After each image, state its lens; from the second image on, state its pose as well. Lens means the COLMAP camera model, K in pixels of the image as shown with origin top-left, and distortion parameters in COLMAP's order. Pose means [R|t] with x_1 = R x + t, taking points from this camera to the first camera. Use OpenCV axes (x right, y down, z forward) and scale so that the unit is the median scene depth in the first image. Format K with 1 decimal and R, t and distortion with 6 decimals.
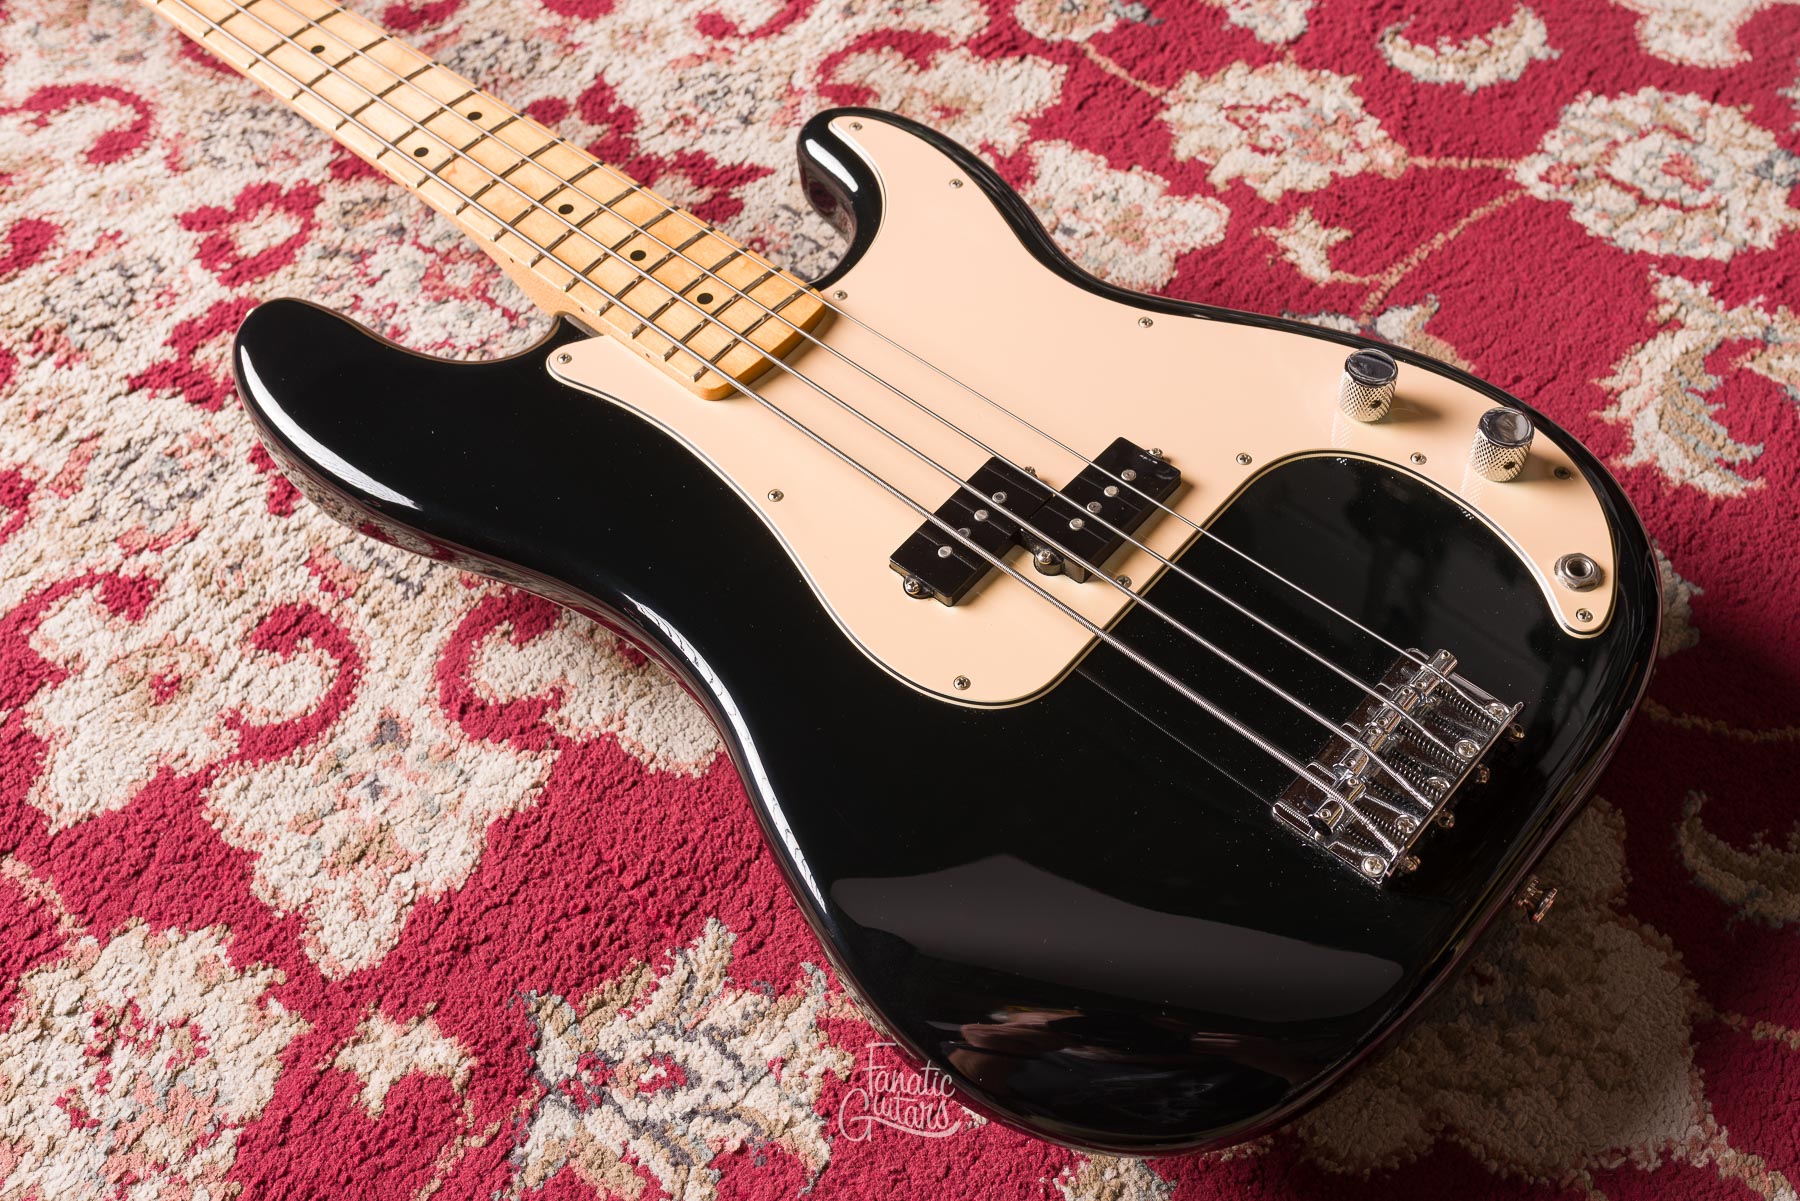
lens RADIAL K [[1912.5, 0, 985.6], [0, 1912.5, 586.3], [0, 0, 1]] dist [-0.001899, 0.000000]
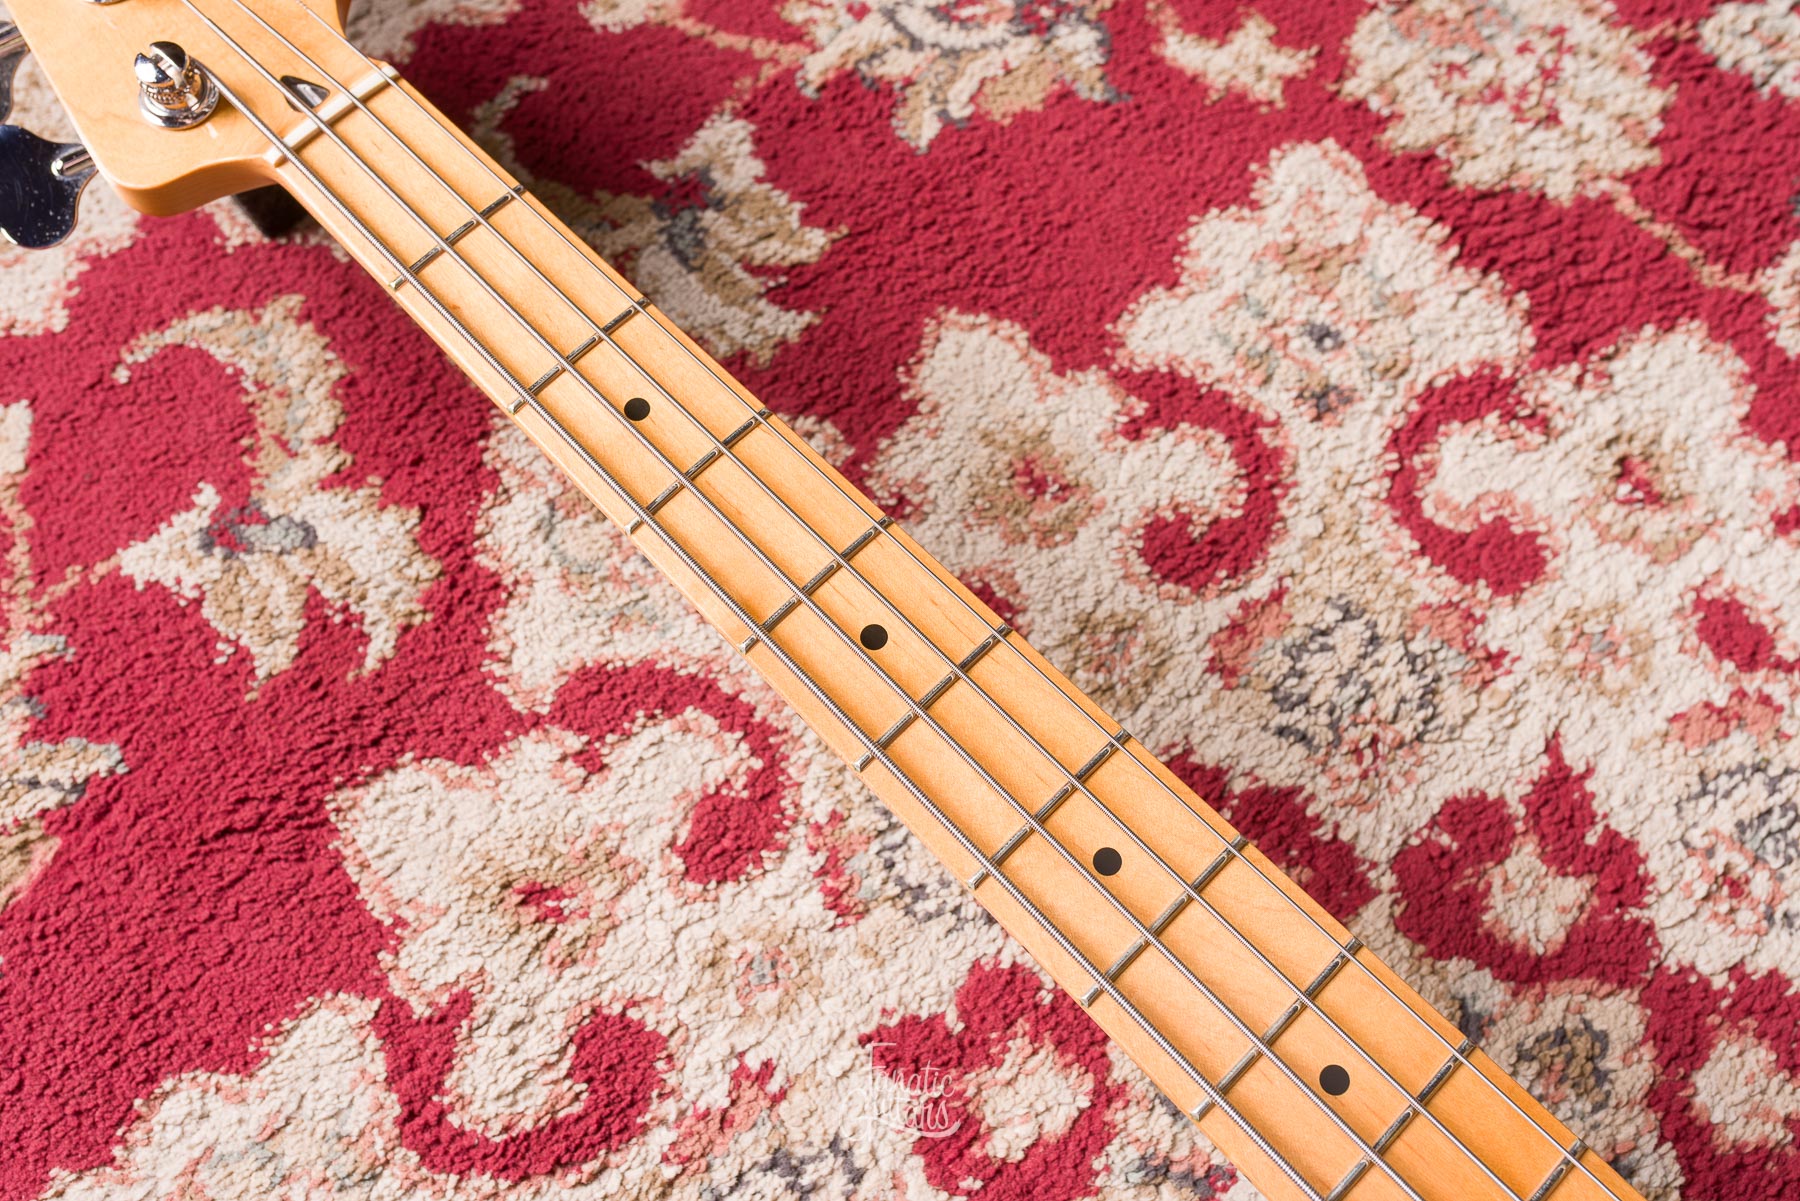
lens RADIAL K [[1771.9, 0, 902.9], [0, 1771.9, 596.7], [0, 0, 1]] dist [0.001402, 0.000000]
pose [[0.995661, 0.091642, -0.016153, -0.434769], [-0.084499, 0.963095, 0.255553, -0.476871], [0.038976, -0.253079, 0.966660, 0.548377]]
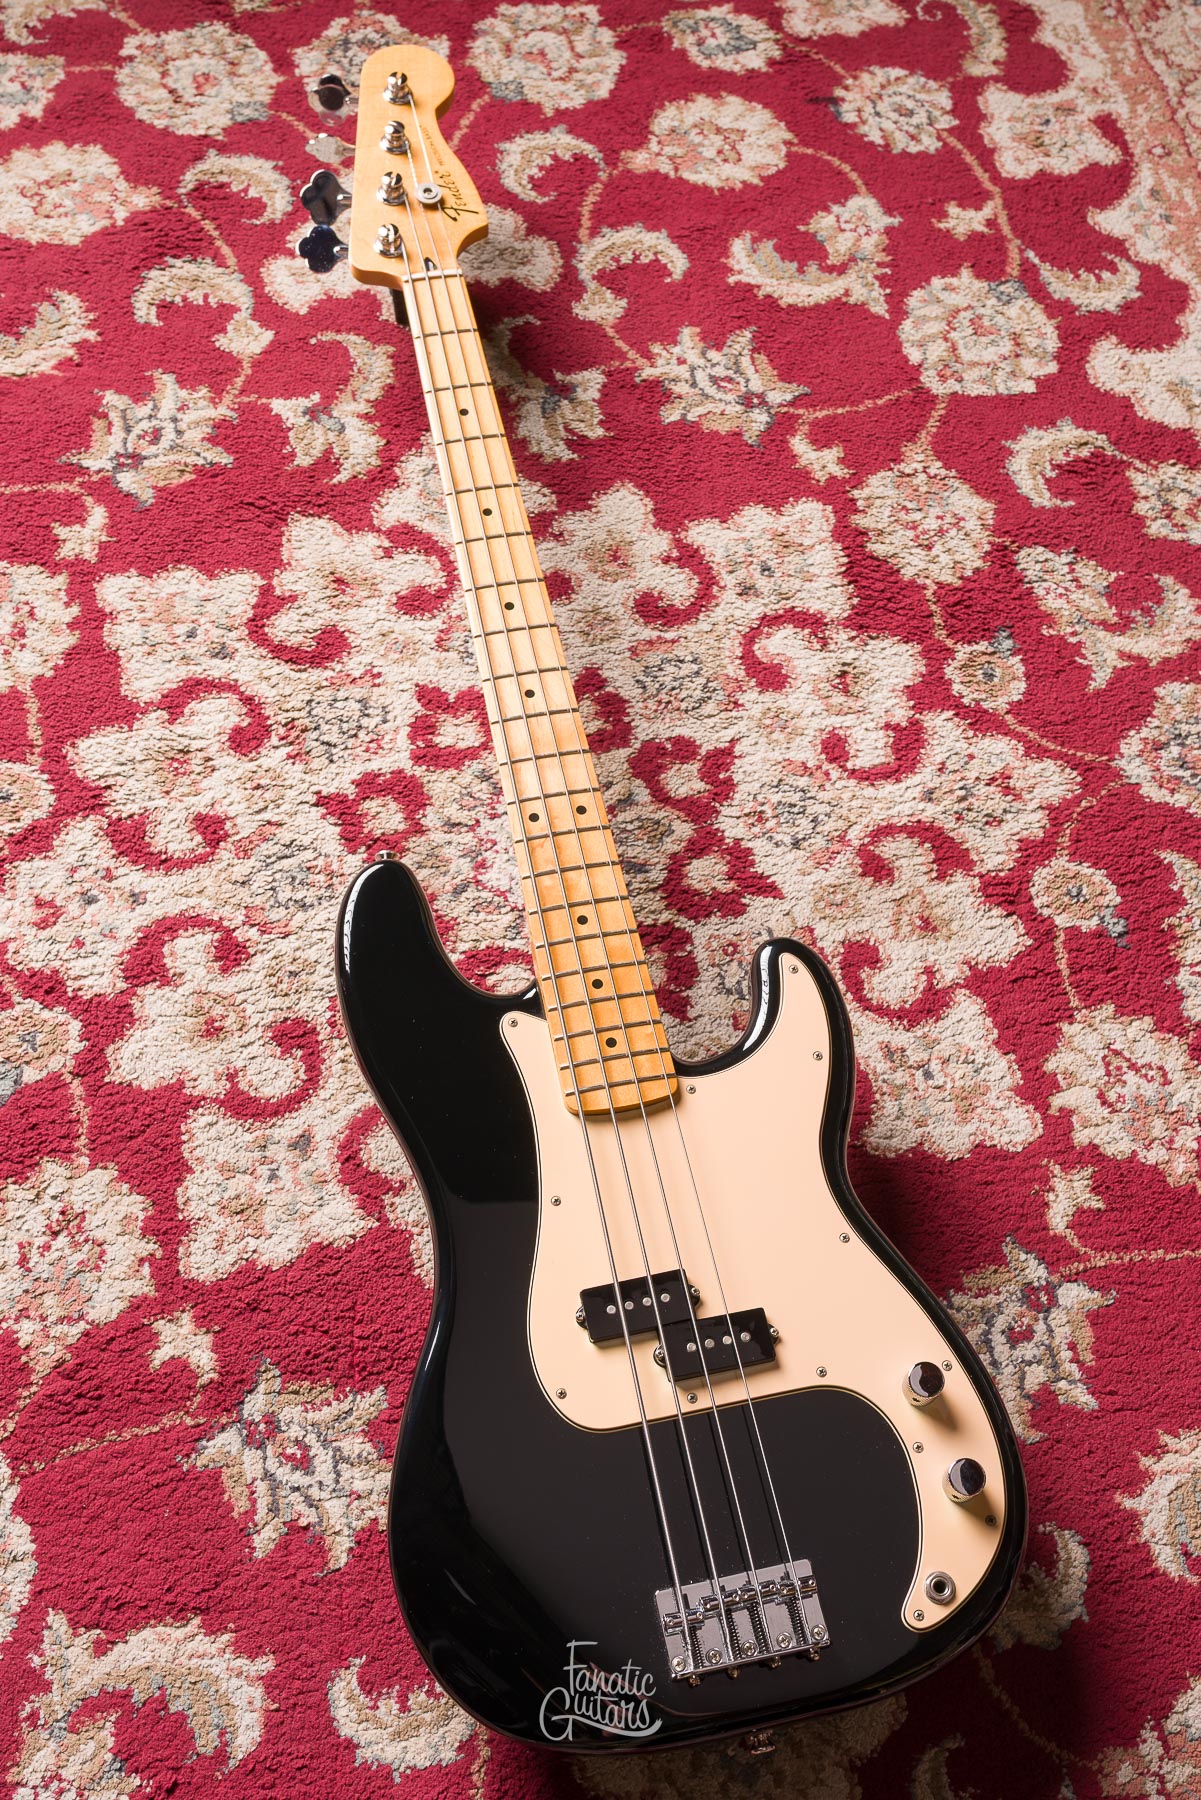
lens RADIAL K [[2012.3, 0, 610.2], [0, 2012.3, 908.6], [0, 0, 1]] dist [-0.001375, 0.000000]
pose [[0.790229, 0.573500, -0.215952, 0.107075], [-0.535358, 0.817552, 0.212132, -0.469292], [0.298210, -0.052021, 0.953082, -0.393910]]
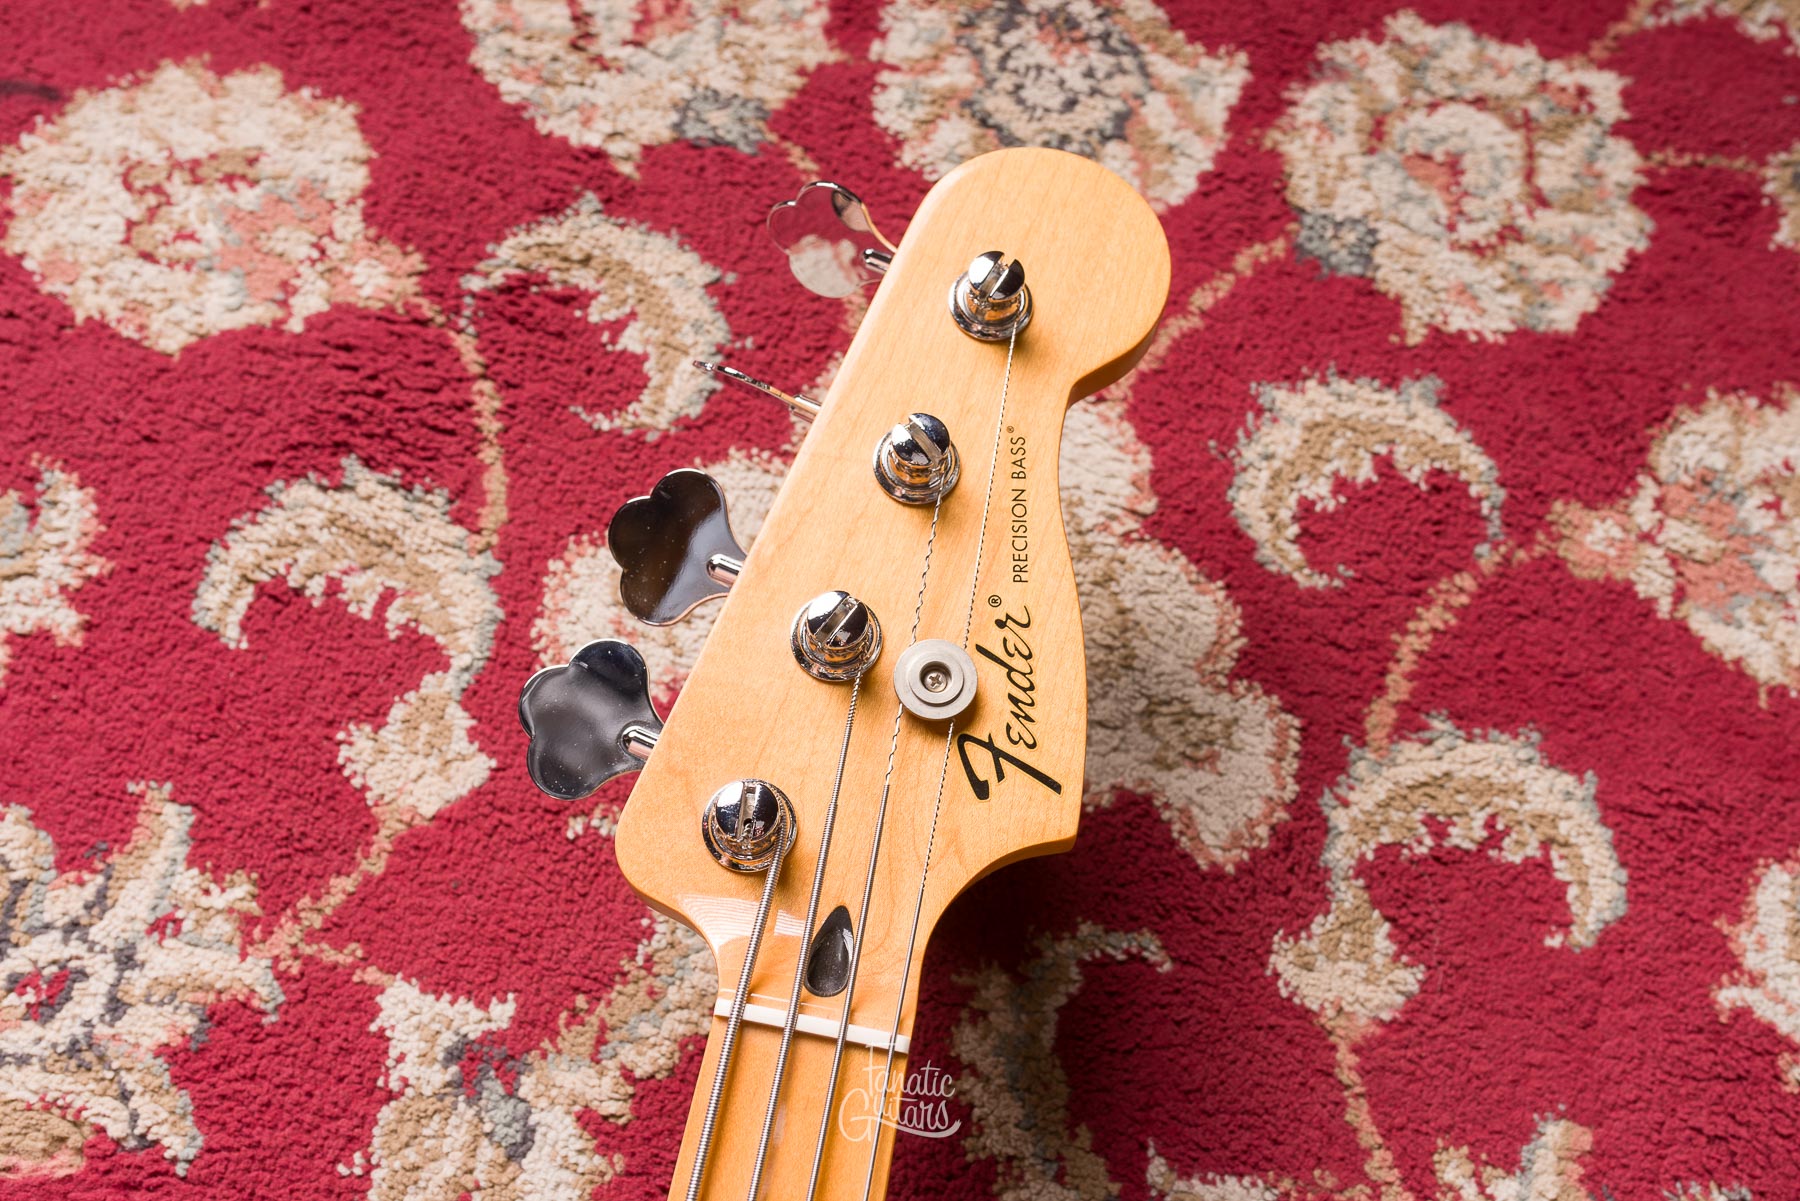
lens RADIAL K [[1771.9, 0, 902.6], [0, 1771.9, 610.2], [0, 0, 1]] dist [0.001402, 0.000000]
pose [[0.490359, 0.820080, -0.294986, -0.571973], [-0.727843, 0.571520, 0.378959, -0.697202], [0.479367, 0.028878, 0.877139, 0.727683]]
